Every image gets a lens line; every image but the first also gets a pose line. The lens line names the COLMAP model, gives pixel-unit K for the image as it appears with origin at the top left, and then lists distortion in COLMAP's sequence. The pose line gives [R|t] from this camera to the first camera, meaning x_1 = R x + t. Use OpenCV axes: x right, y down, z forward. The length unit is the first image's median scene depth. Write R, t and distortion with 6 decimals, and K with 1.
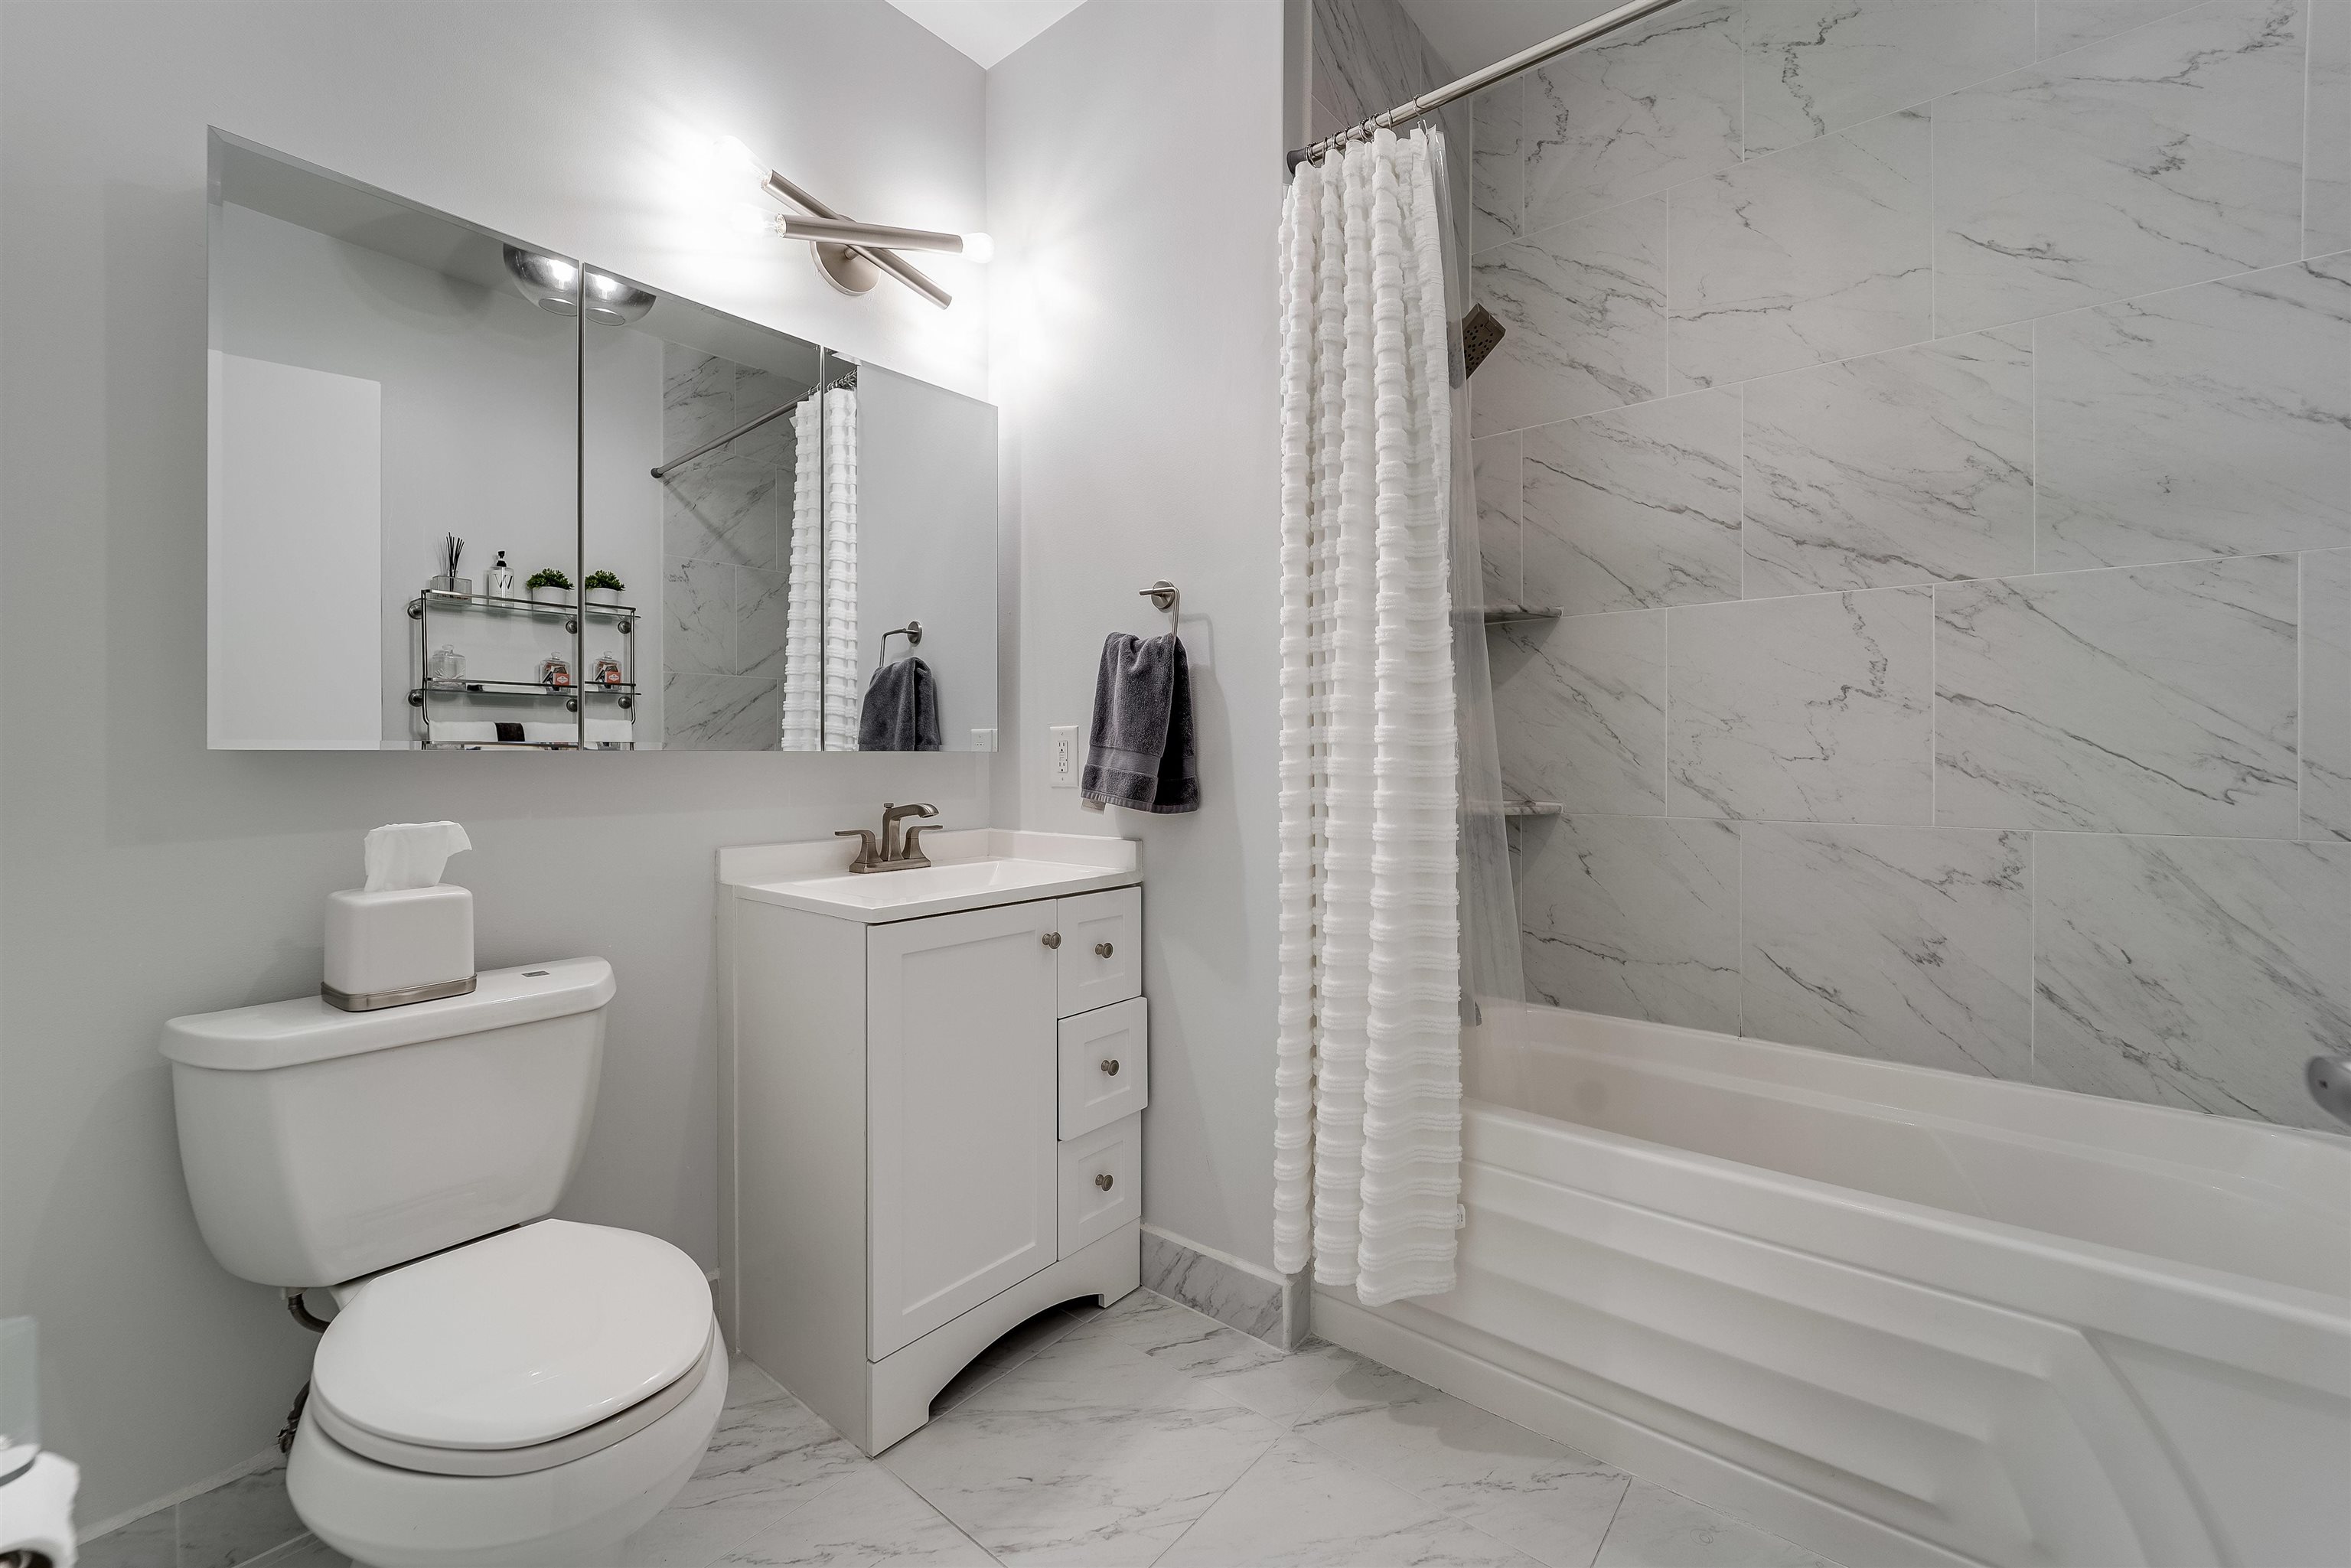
lens RADIAL K [[1007.2, 0, 1180.4], [0, 1007.2, 762.3], [0, 0, 1]] dist [-0.011856, -0.001299]
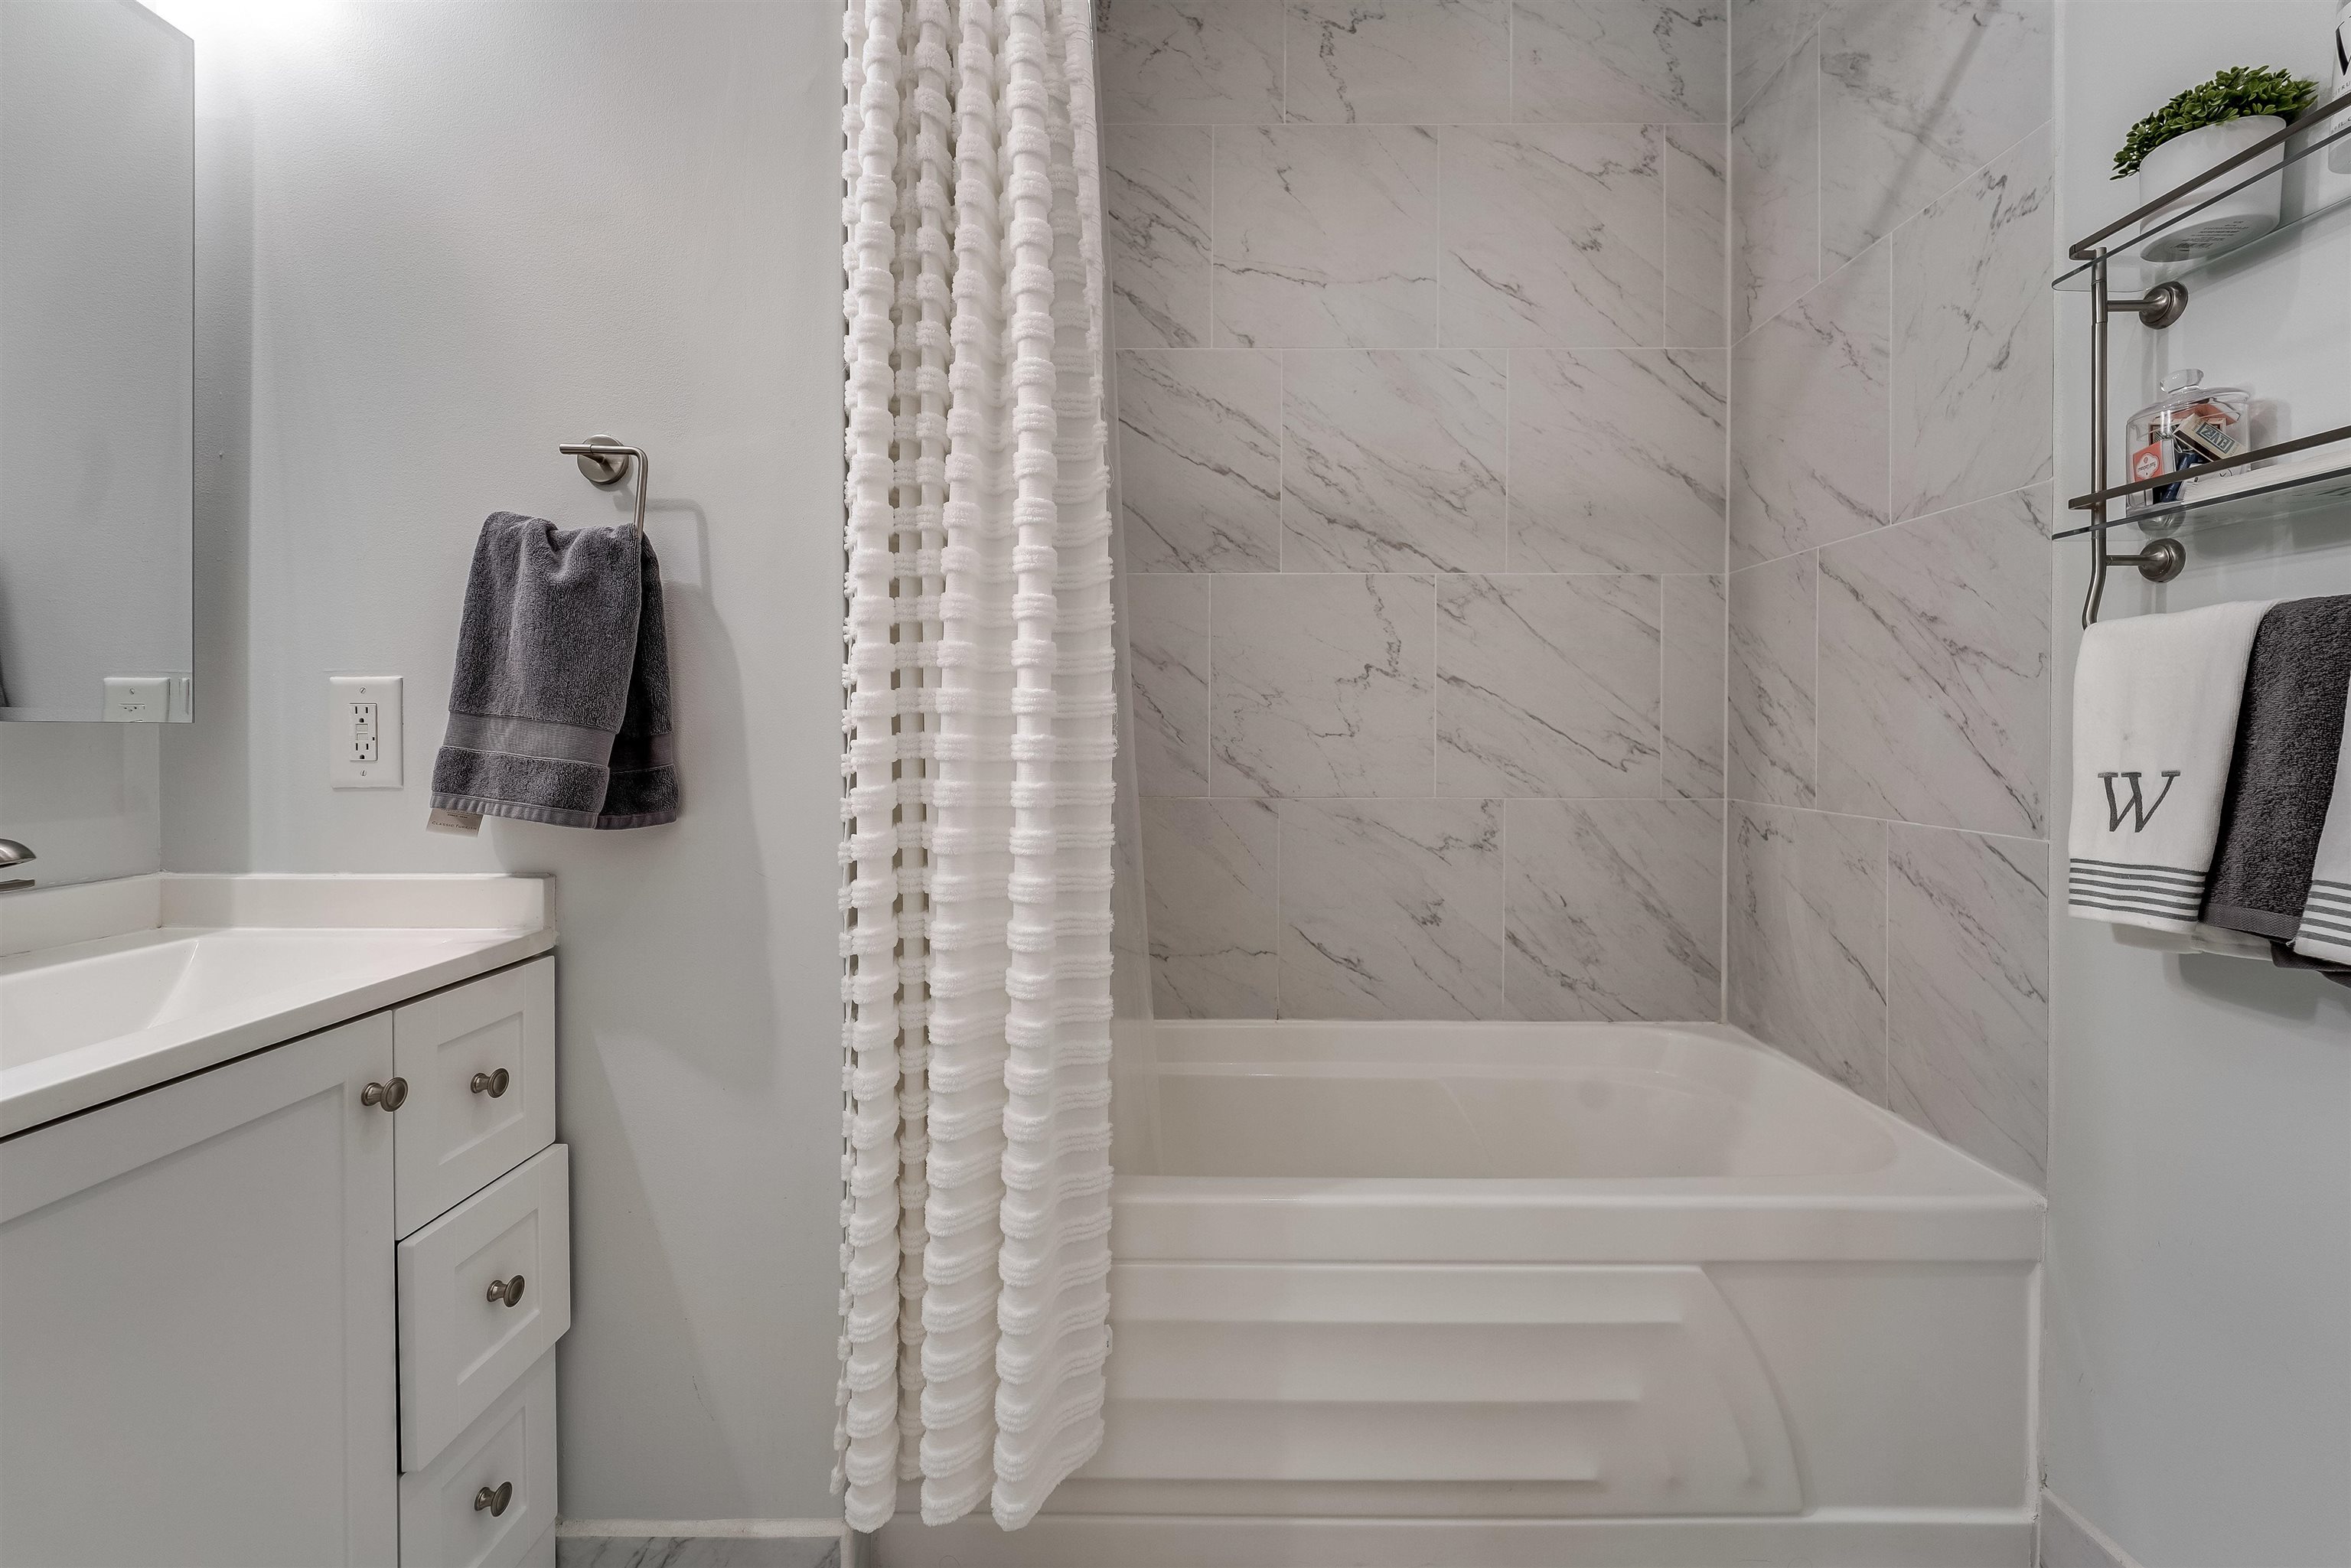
lens RADIAL K [[962.1, 0, 1171.9], [0, 962.1, 736.6], [0, 0, 1]] dist [-0.010044, 0.000853]
pose [[0.767313, -0.001941, 0.641269, -0.128327], [0.002307, 0.999997, 0.000266, -0.002709], [-0.641268, 0.001275, 0.767316, 0.367142]]
